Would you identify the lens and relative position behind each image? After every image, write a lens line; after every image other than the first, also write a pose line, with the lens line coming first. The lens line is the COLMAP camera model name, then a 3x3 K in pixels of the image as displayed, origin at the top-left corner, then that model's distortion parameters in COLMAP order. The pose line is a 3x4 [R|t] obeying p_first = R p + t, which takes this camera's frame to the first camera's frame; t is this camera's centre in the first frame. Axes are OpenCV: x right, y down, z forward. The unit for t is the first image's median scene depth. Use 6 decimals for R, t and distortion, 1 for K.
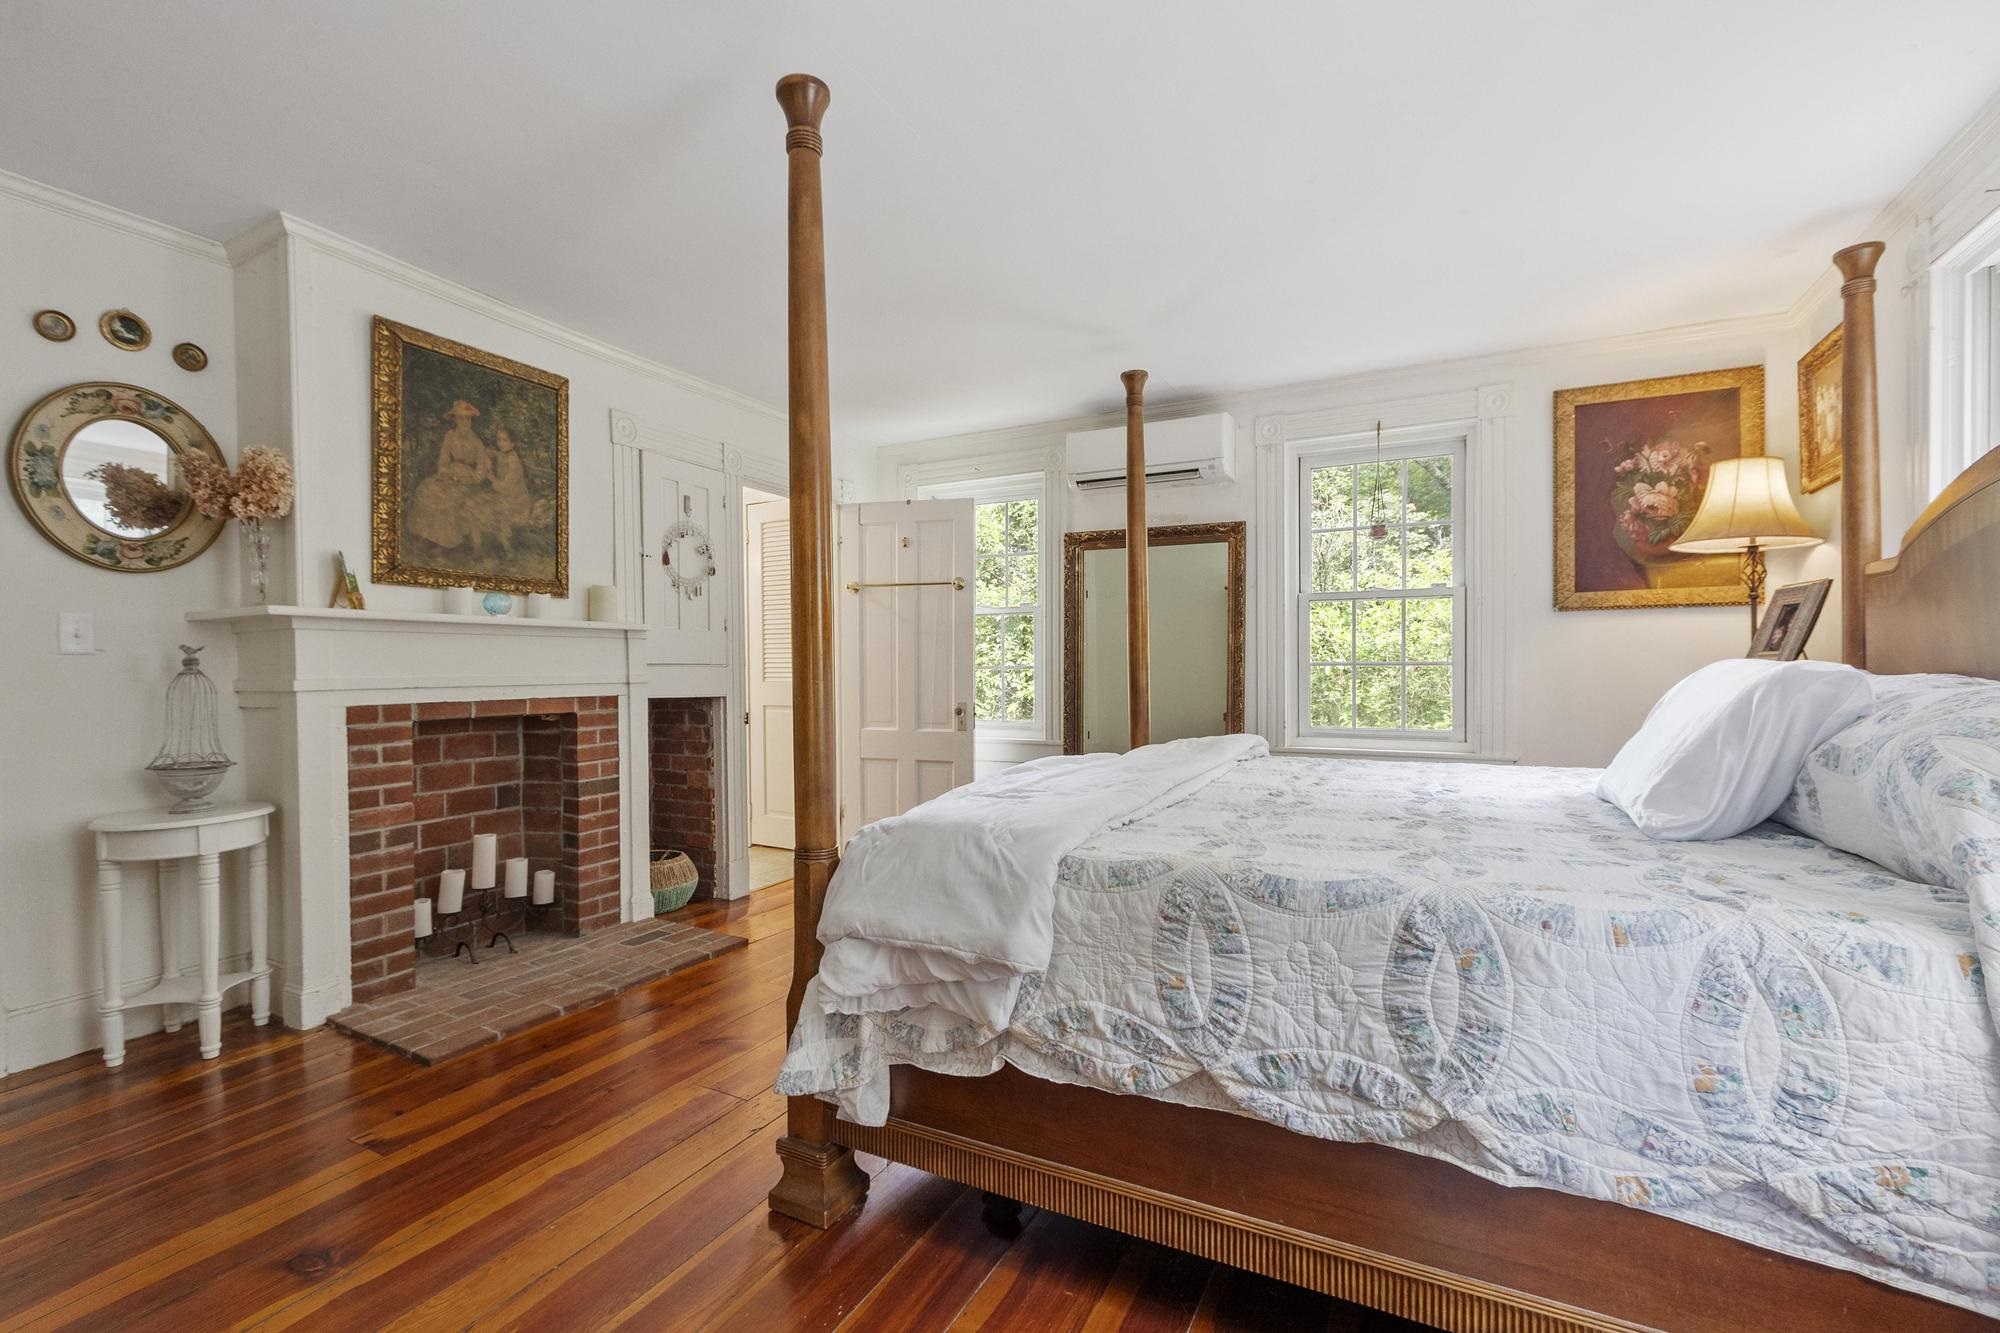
lens RADIAL K [[879.0, 0, 997.6], [0, 879.0, 674.3], [0, 0, 1]] dist [0.003373, -0.001309]
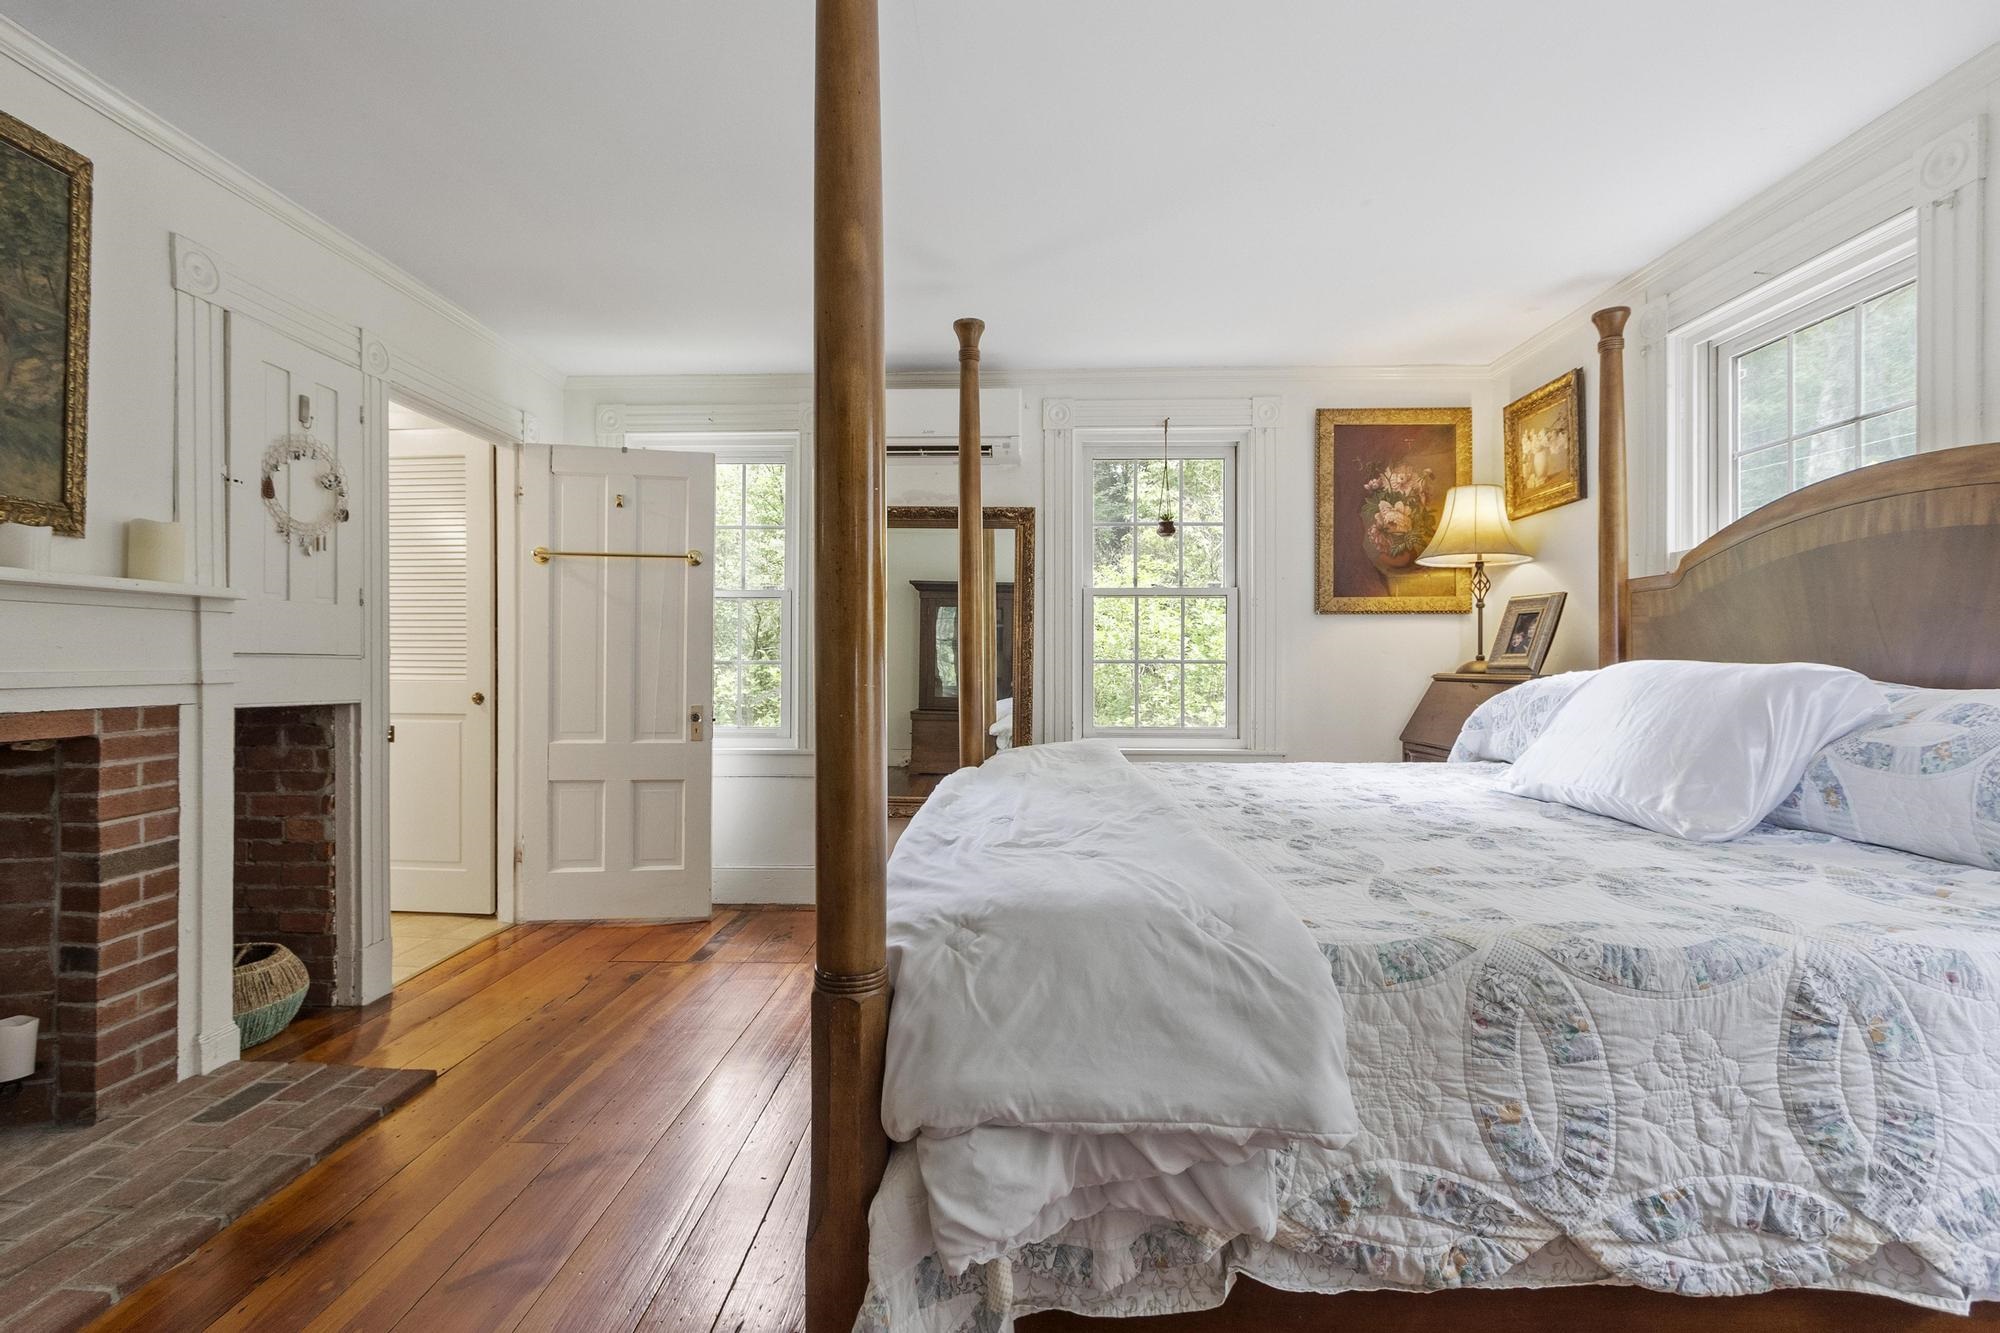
lens RADIAL K [[879.0, 0, 993.2], [0, 879.0, 657.4], [0, 0, 1]] dist [0.003373, -0.001309]
pose [[0.902751, 0.009642, 0.430055, -0.199228], [-0.003388, 0.999877, -0.015306, -0.001057], [-0.430149, 0.012360, 0.902673, 0.224605]]
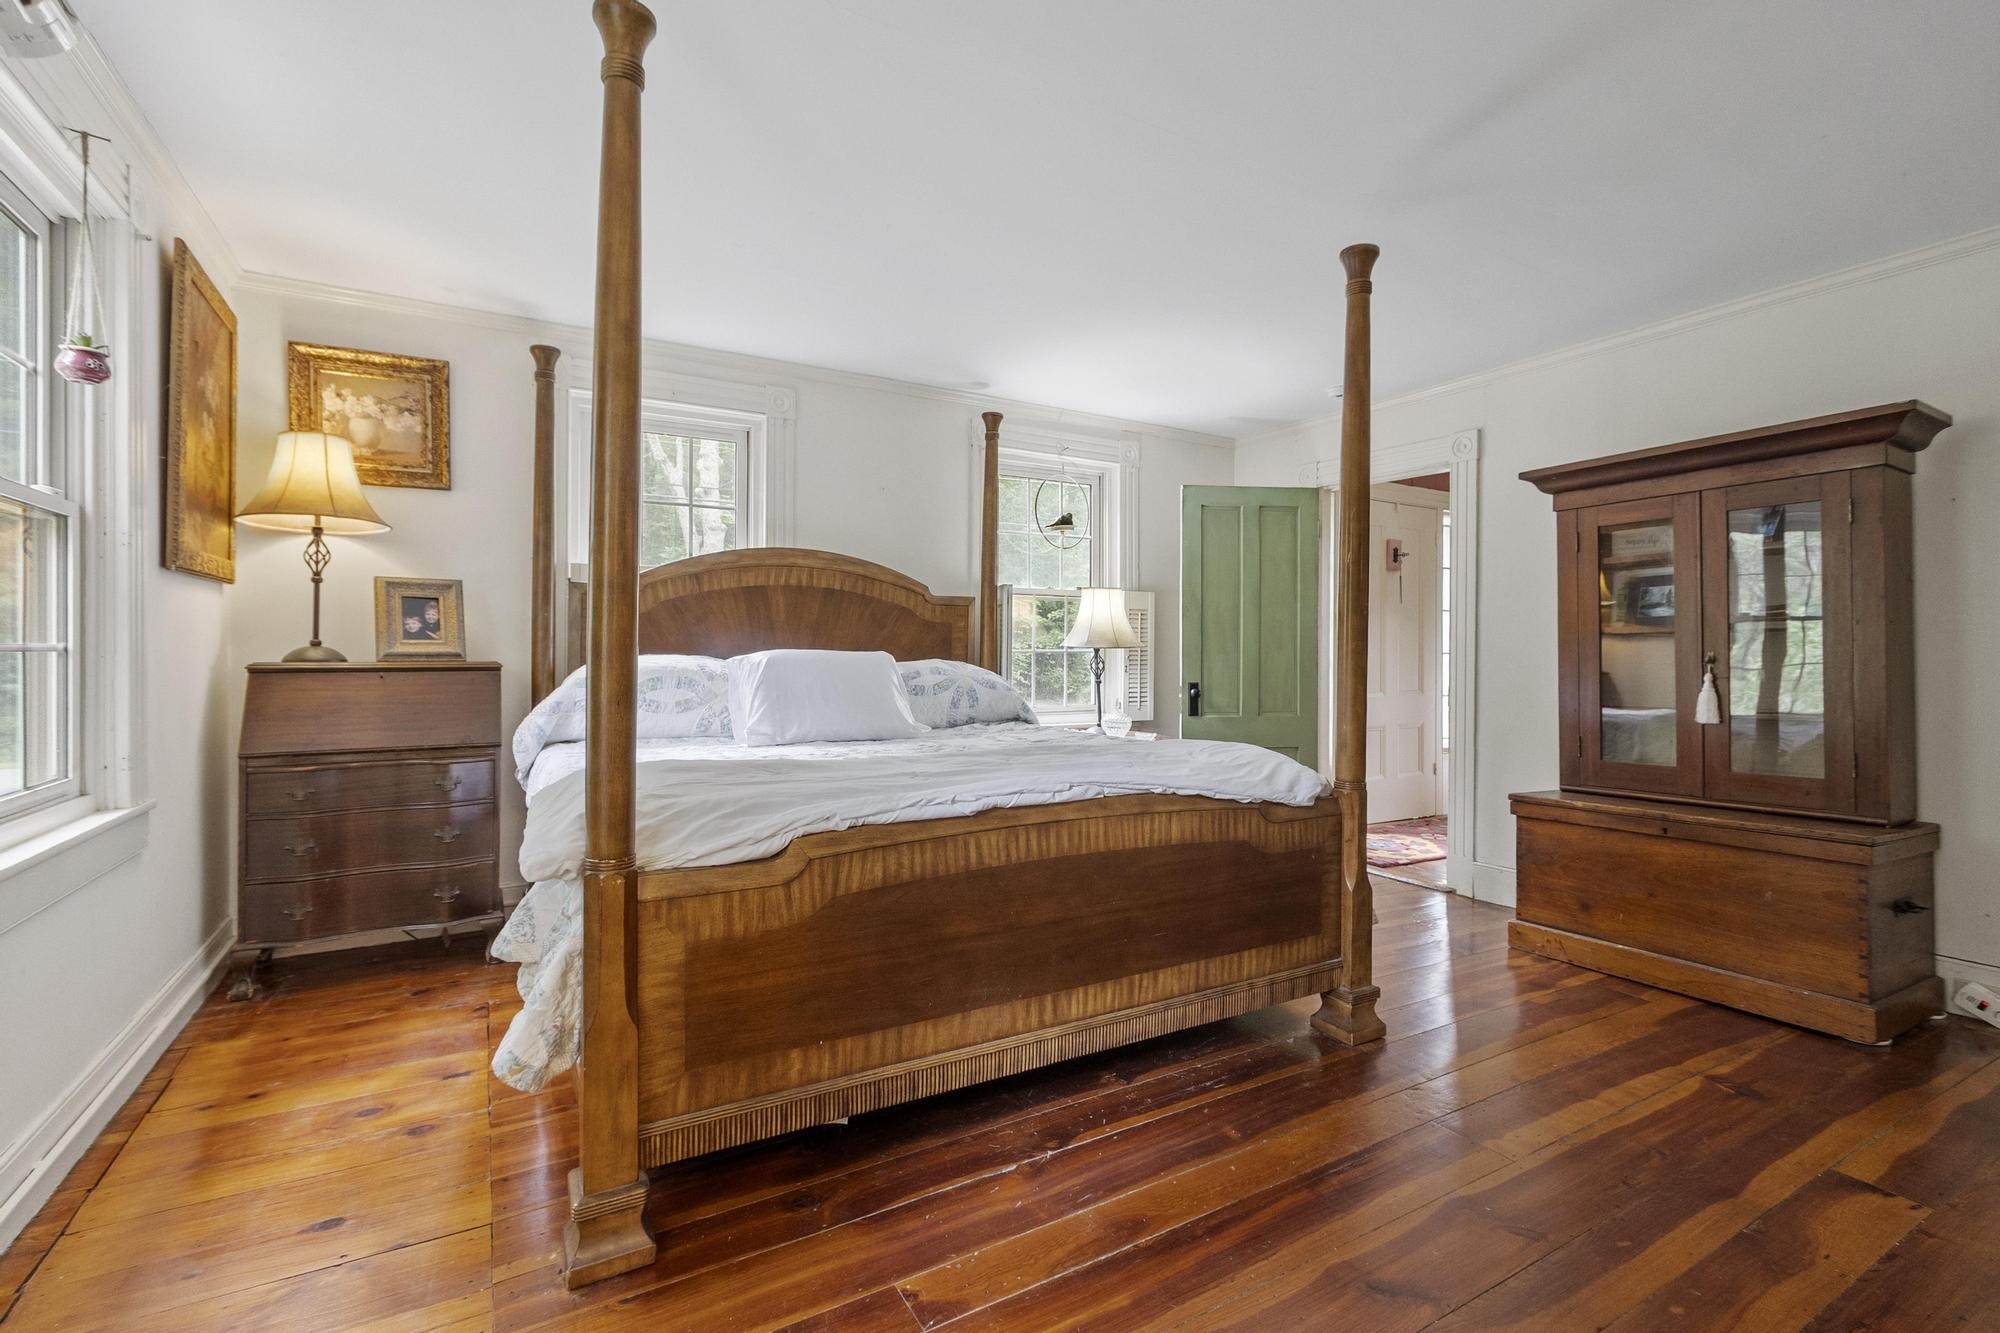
lens RADIAL K [[879.0, 0, 997.6], [0, 879.0, 655.2], [0, 0, 1]] dist [0.003373, -0.001309]
pose [[-0.838944, -0.003816, 0.544205, -0.266402], [0.003579, 0.999915, 0.012529, -0.016151], [-0.544206, 0.012458, -0.838859, 1.334292]]
